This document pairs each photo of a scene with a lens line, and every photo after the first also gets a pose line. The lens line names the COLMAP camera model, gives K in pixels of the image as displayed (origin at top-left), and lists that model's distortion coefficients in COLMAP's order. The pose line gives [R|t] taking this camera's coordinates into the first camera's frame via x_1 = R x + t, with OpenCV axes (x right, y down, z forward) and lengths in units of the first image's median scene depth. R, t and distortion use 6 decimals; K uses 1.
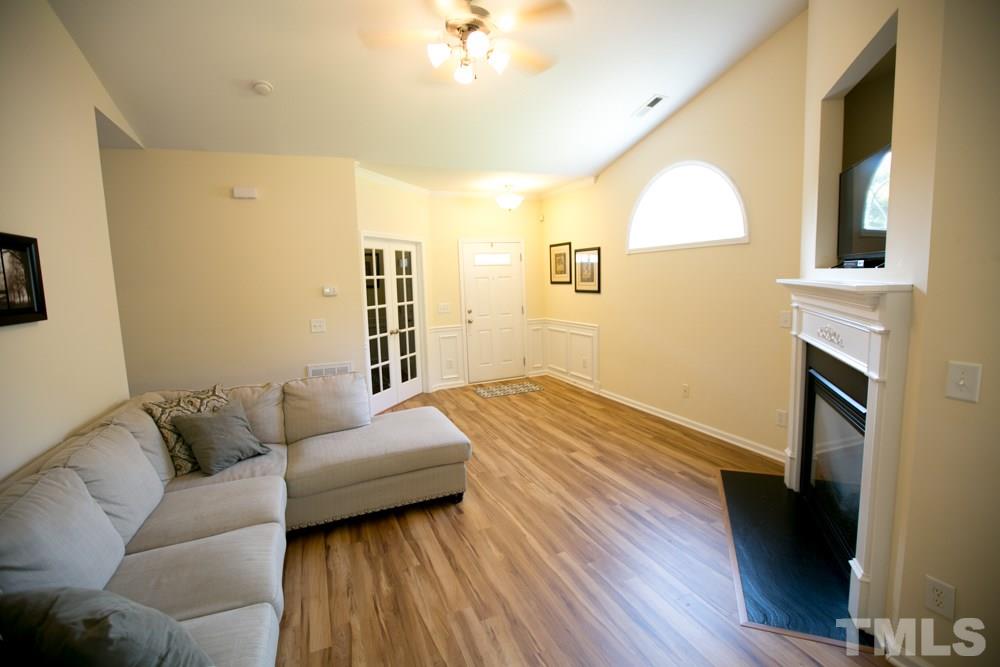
lens RADIAL K [[451.7, 0, 497.7], [0, 451.7, 328.9], [0, 0, 1]] dist [-0.060868, 0.023996]
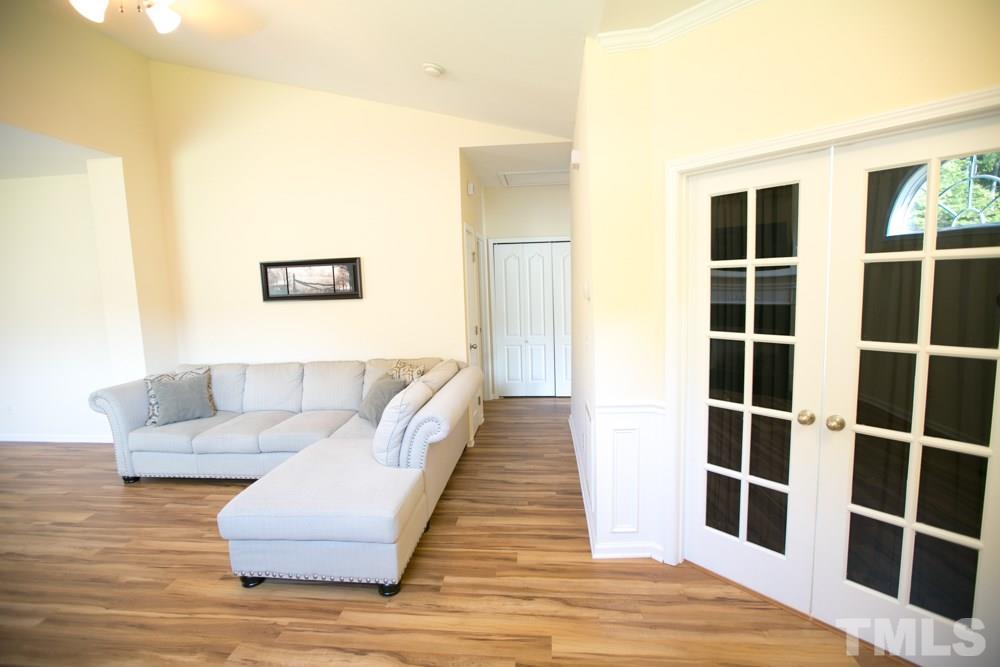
lens RADIAL K [[451.7, 0, 497.7], [0, 451.7, 328.9], [0, 0, 1]] dist [-0.060868, 0.023996]
pose [[-0.468757, 0.136508, -0.872715, 0.423063], [-0.055954, 0.981414, 0.183565, -0.275252], [0.881553, 0.134880, -0.452407, 2.326021]]
